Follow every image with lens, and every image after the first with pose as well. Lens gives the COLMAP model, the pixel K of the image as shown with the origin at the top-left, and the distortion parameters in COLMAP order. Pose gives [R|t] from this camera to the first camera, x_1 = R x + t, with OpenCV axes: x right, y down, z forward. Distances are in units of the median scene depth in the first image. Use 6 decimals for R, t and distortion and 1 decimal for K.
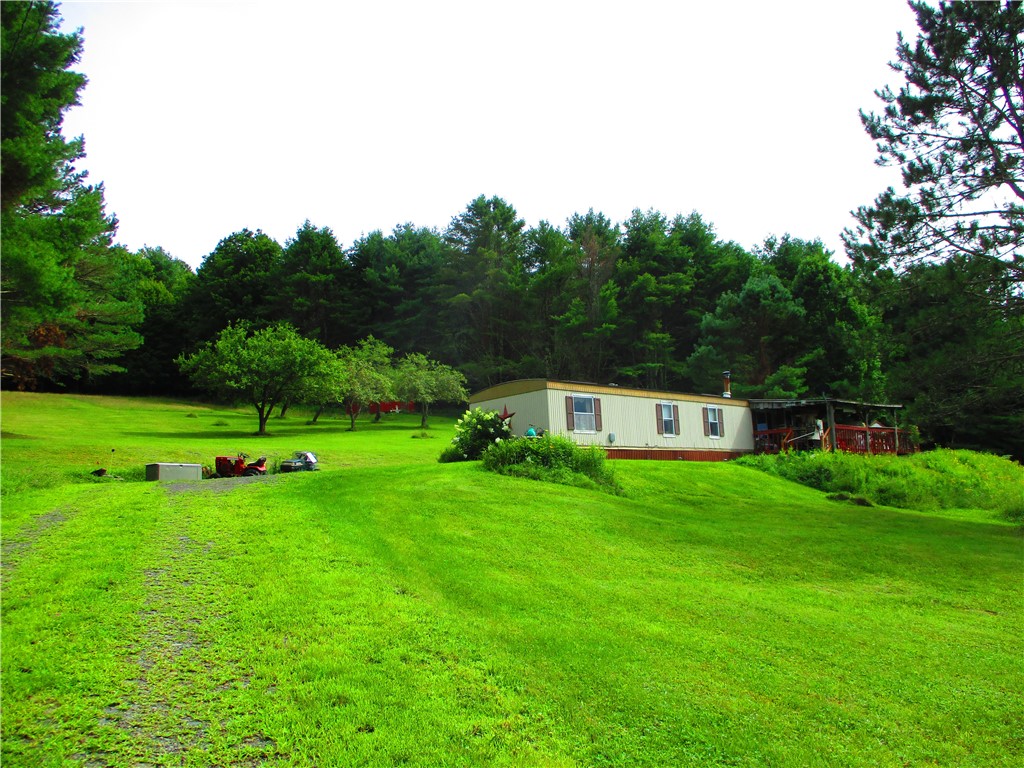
lens RADIAL K [[808.8, 0, 524.5], [0, 808.8, 384.8], [0, 0, 1]] dist [-0.039781, 0.001983]
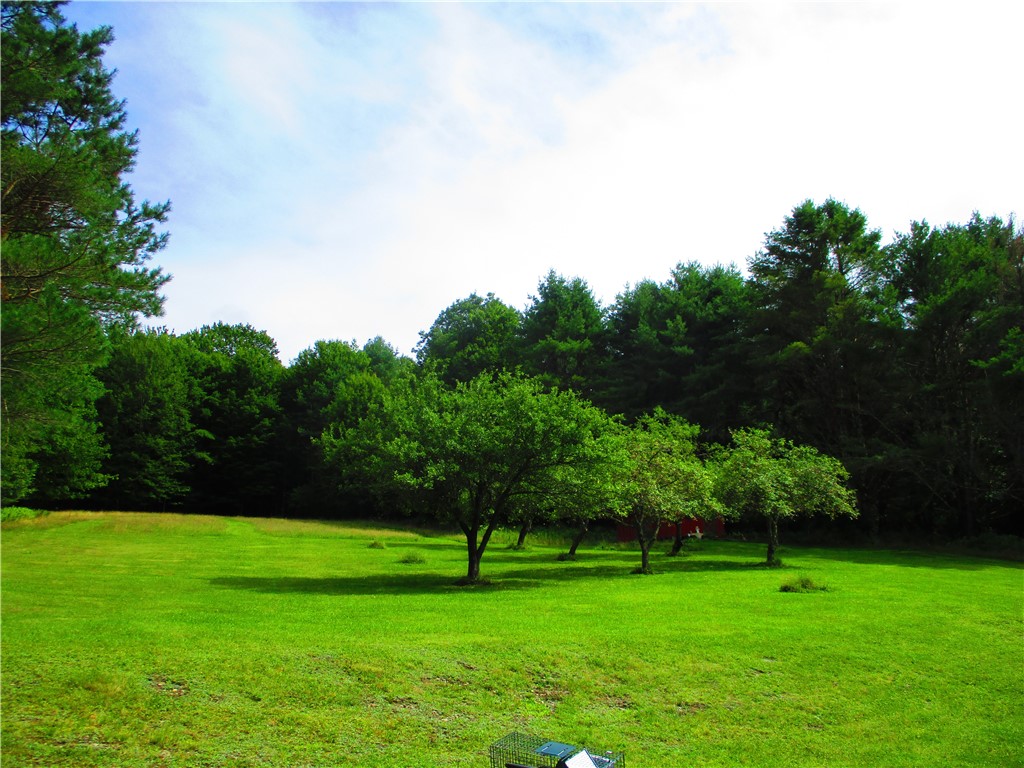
lens RADIAL K [[903.0, 0, 512.0], [0, 903.0, 384.0], [0, 0, 1]] dist [-0.056720, 0.011584]
pose [[0.951082, -0.059917, -0.303073, -0.124990], [0.018016, 0.990100, -0.139206, 0.017464], [0.308414, 0.126936, 0.942745, 0.460787]]
